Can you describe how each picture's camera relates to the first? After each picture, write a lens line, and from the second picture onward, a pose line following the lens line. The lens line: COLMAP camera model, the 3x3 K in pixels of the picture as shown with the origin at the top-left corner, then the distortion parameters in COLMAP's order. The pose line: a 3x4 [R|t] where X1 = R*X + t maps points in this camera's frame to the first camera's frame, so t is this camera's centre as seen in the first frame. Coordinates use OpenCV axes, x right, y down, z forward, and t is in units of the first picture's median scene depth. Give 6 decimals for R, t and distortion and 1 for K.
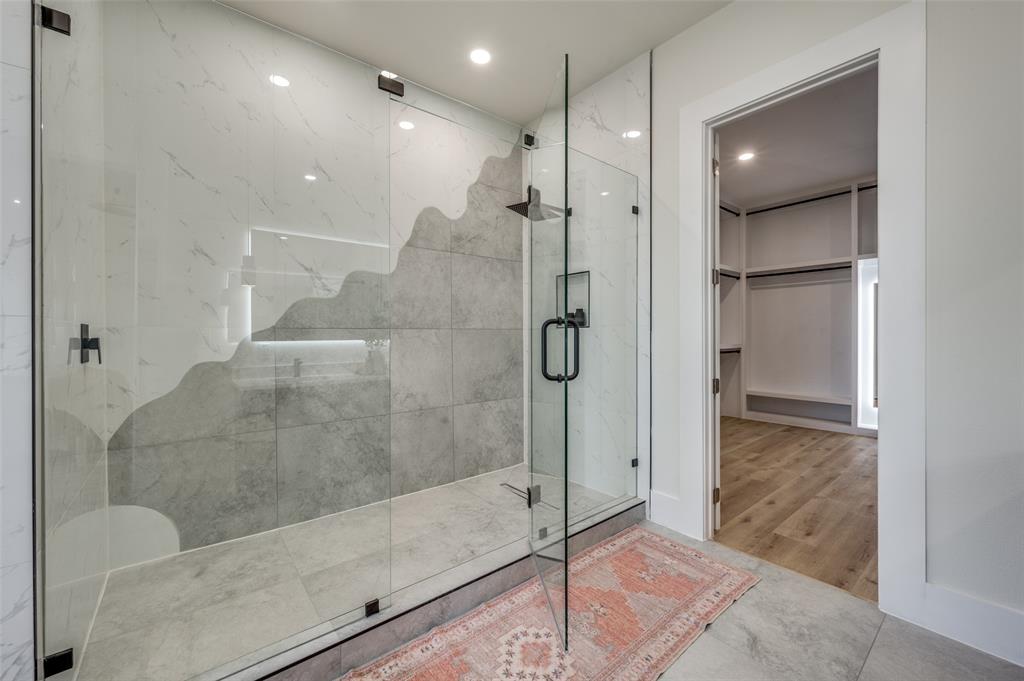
lens RADIAL K [[407.8, 0, 513.2], [0, 407.8, 337.3], [0, 0, 1]] dist [0.000484, -0.000265]
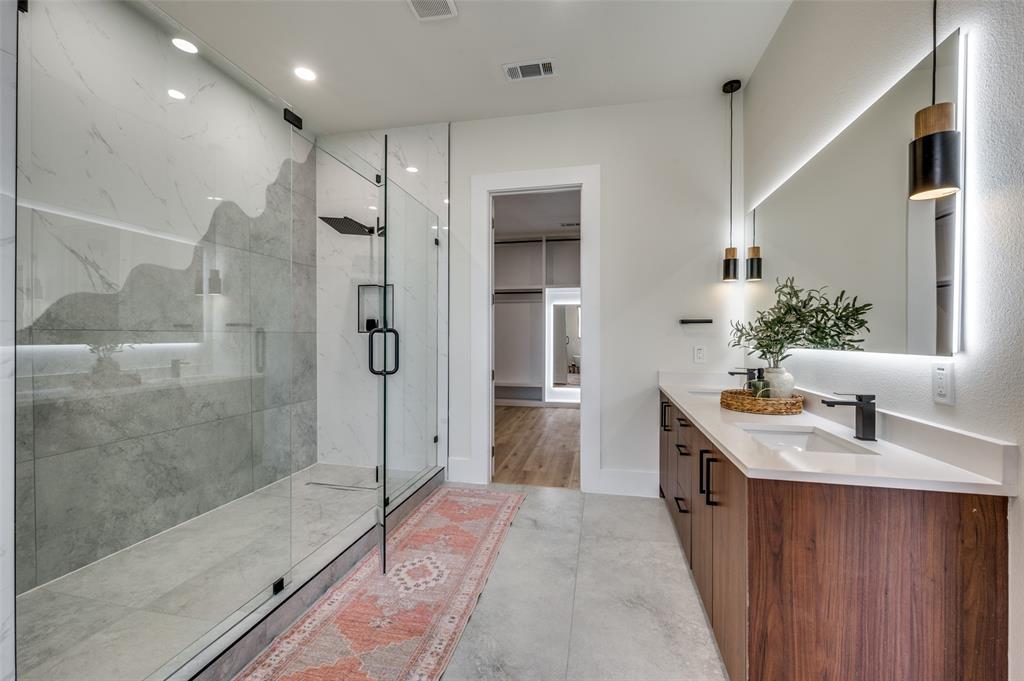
lens RADIAL K [[407.8, 0, 513.2], [0, 407.8, 337.3], [0, 0, 1]] dist [0.000484, -0.000265]
pose [[0.783424, 0.006149, 0.621457, -0.316777], [-0.002757, 0.999976, -0.006419, -0.004450], [-0.621481, 0.003315, 0.783422, -0.157179]]
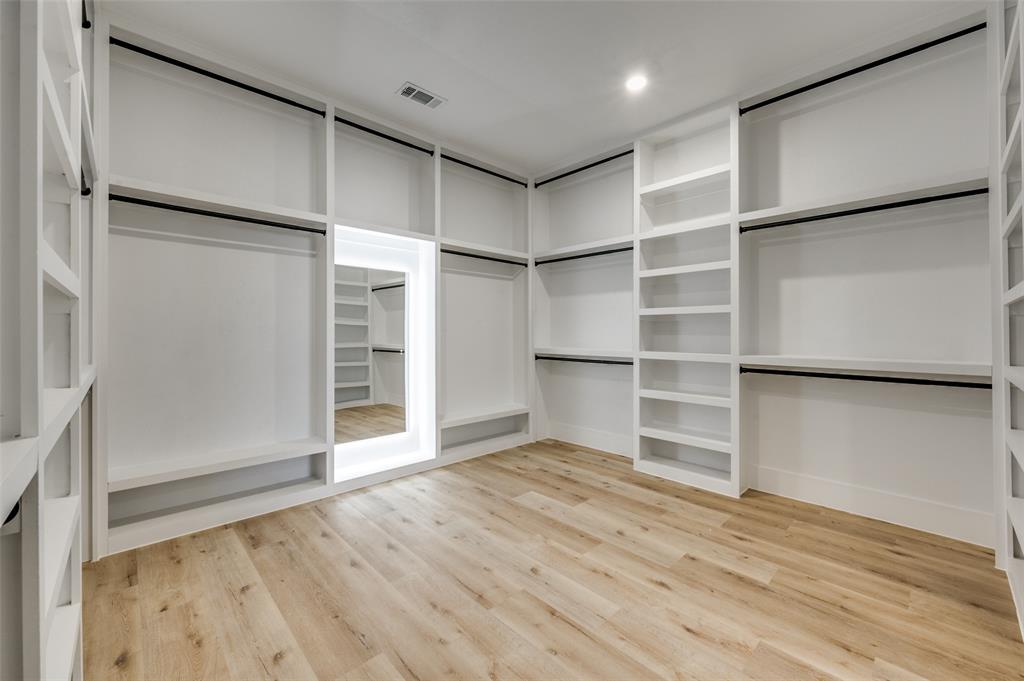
lens RADIAL K [[407.8, 0, 513.2], [0, 407.8, 337.3], [0, 0, 1]] dist [0.000484, -0.000265]
pose [[-0.067660, 0.001946, 0.997707, 0.346741], [0.001551, 0.999997, -0.001846, -0.016336], [-0.997707, 0.001423, -0.067663, 1.497676]]
